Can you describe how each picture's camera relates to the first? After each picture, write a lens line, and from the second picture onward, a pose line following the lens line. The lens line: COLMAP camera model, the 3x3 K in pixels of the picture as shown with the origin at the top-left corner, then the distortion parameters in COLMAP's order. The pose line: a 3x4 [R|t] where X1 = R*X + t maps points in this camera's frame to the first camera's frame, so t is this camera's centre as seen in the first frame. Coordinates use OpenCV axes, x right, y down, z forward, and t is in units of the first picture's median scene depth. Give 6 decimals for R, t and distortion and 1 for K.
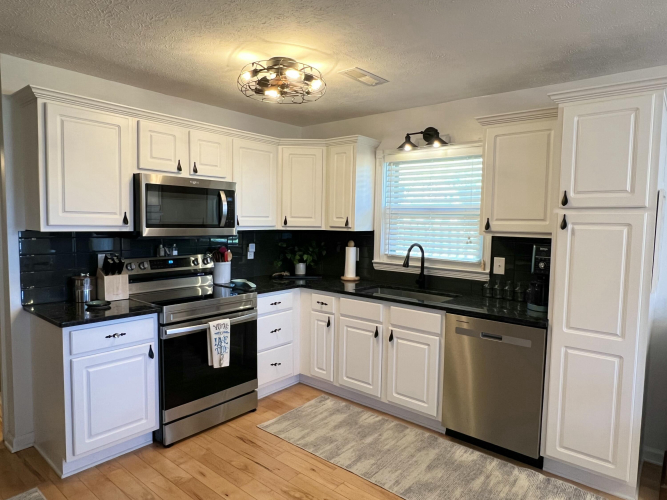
lens RADIAL K [[425.6, 0, 333.5], [0, 425.6, 250.0], [0, 0, 1]] dist [0.001015, 0.000196]
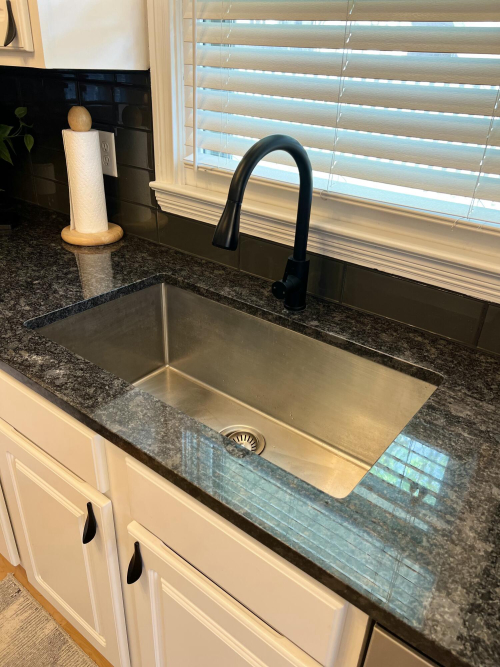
lens RADIAL K [[504.6, 0, 250.0], [0, 504.6, 333.5], [0, 0, 1]] dist [0.003253, 0.003832]
pose [[0.998945, -0.003026, 0.045823, 0.150294], [-0.016043, 0.911964, 0.409958, -0.025055], [-0.043029, -0.410260, 0.910953, 0.637943]]
